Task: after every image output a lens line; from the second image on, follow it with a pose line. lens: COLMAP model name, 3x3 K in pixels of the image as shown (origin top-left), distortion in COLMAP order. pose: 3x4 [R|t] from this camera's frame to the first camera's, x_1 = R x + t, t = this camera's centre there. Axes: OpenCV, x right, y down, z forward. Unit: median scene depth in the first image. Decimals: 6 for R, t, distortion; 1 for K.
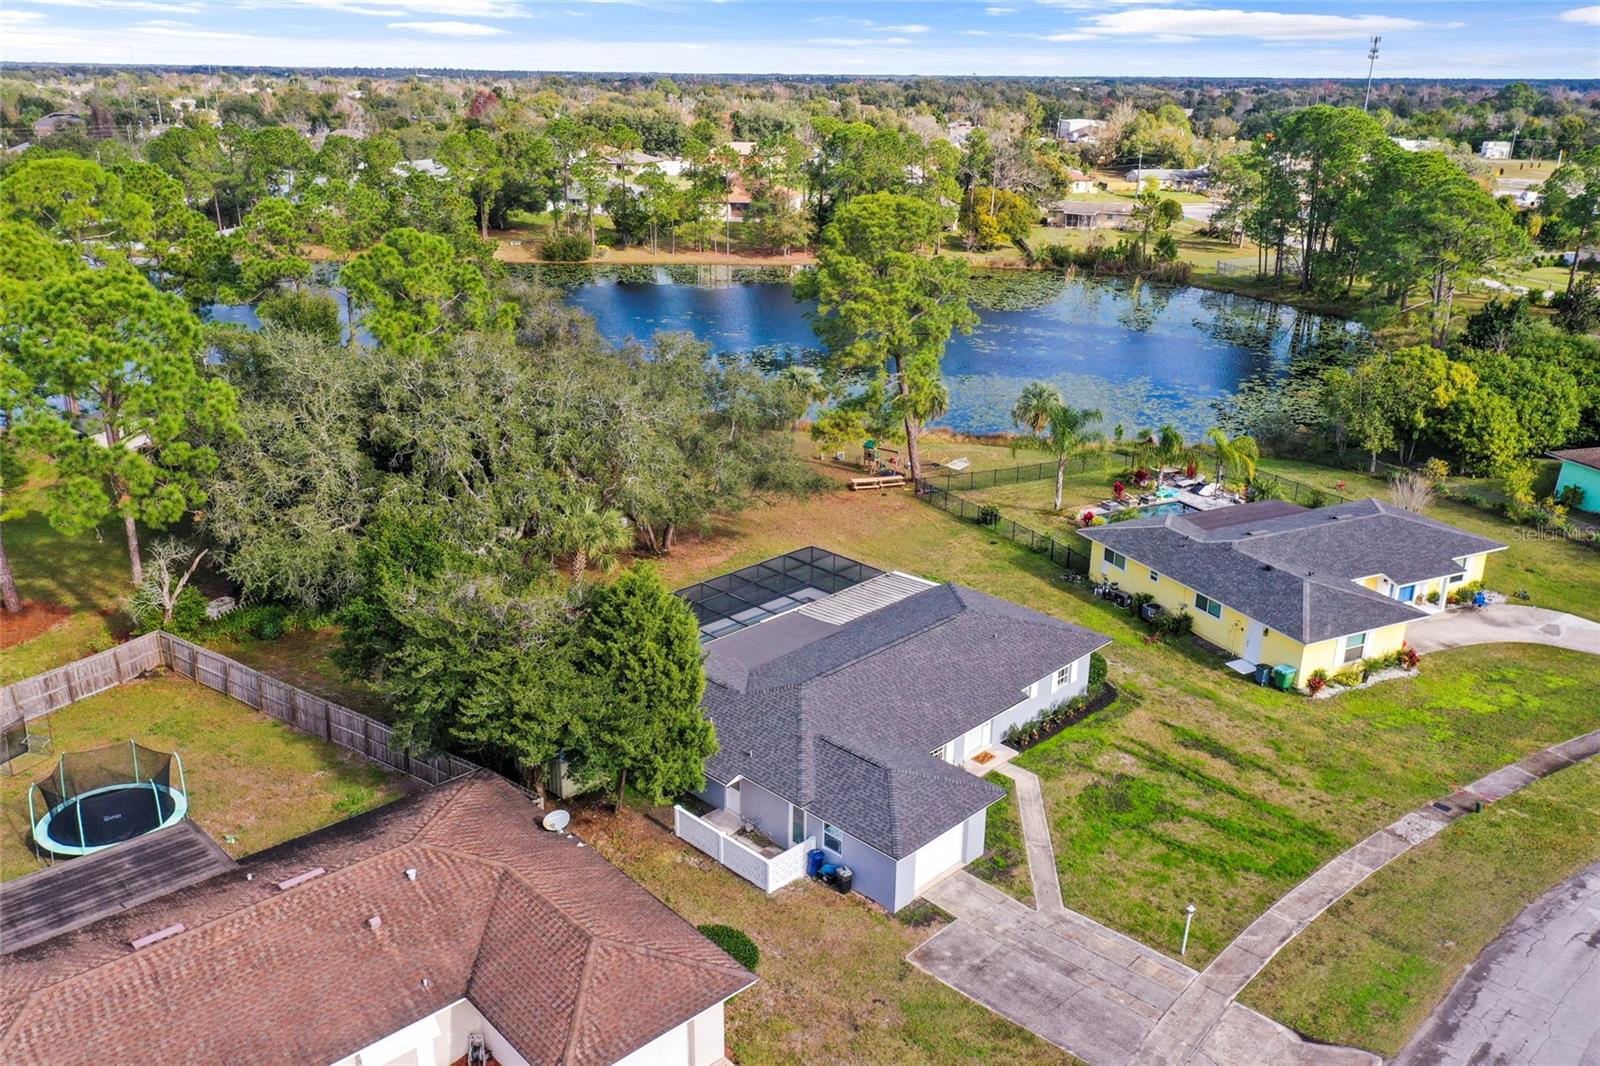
lens RADIAL K [[1304.9, 0, 795.3], [0, 1304.9, 537.1], [0, 0, 1]] dist [0.015328, 0.003526]
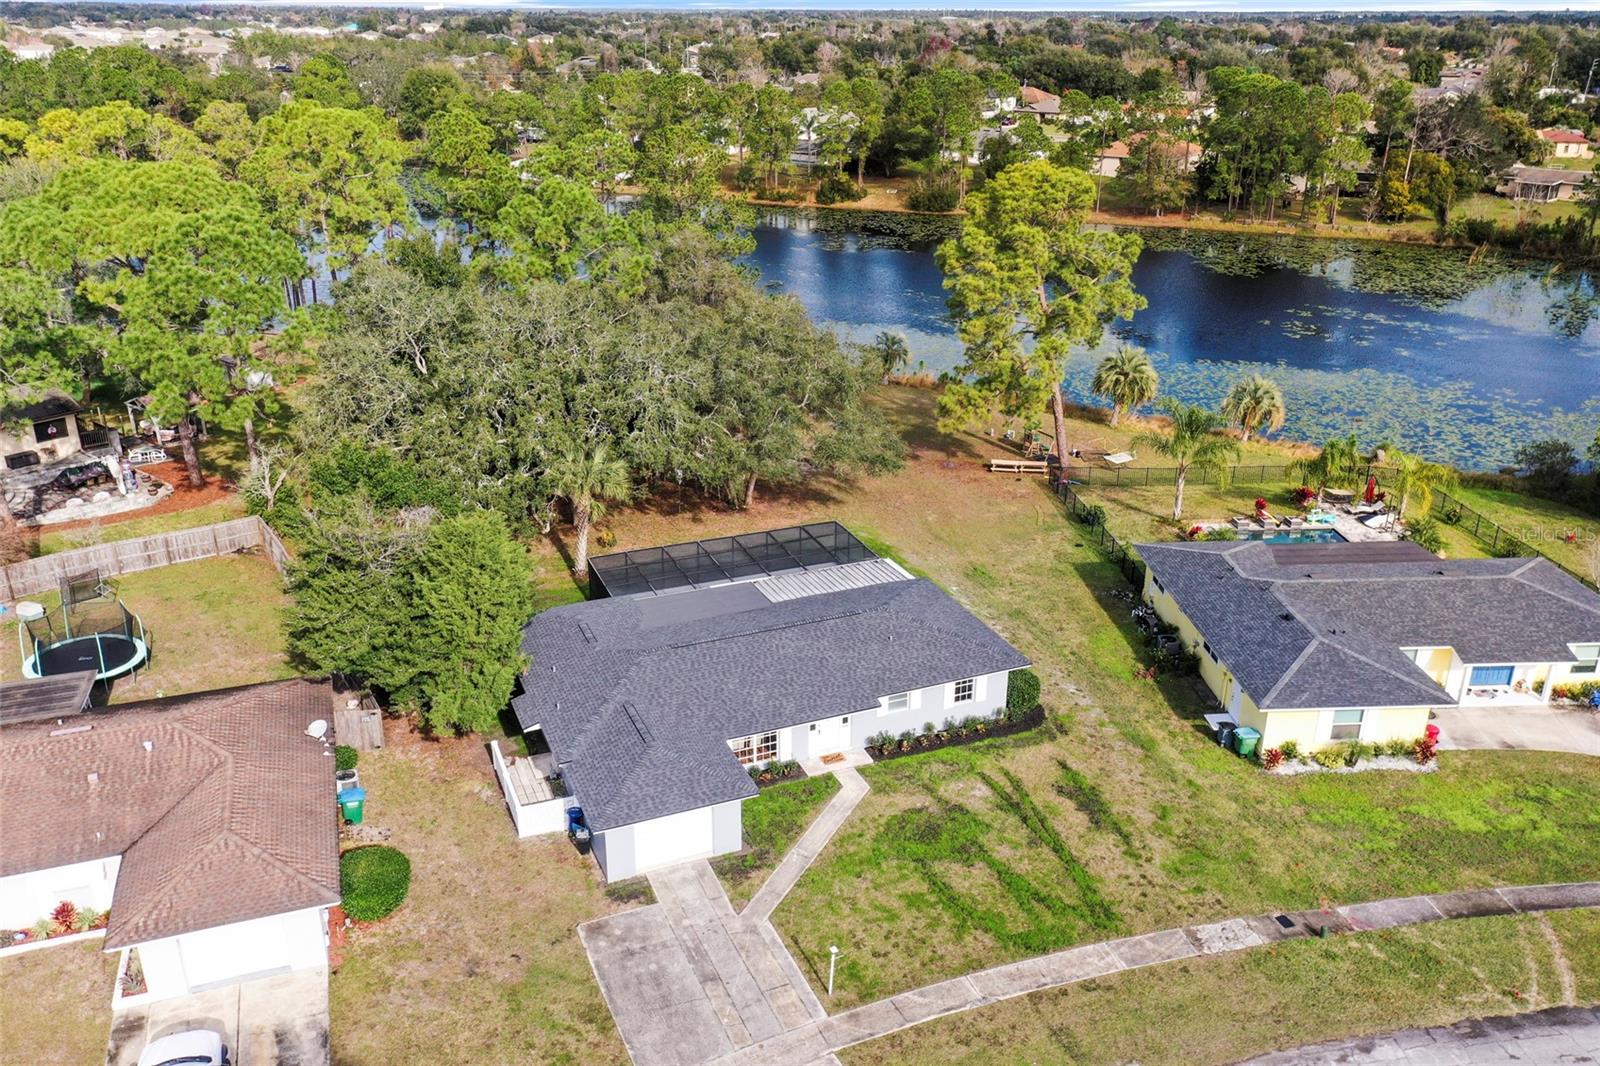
lens RADIAL K [[1304.9, 0, 793.0], [0, 1304.9, 533.4], [0, 0, 1]] dist [0.015328, 0.003526]
pose [[0.920096, 0.139301, -0.366087, 0.388473], [-0.125077, 0.990182, 0.062418, -0.046634], [0.371187, -0.011642, 0.928485, 0.075826]]
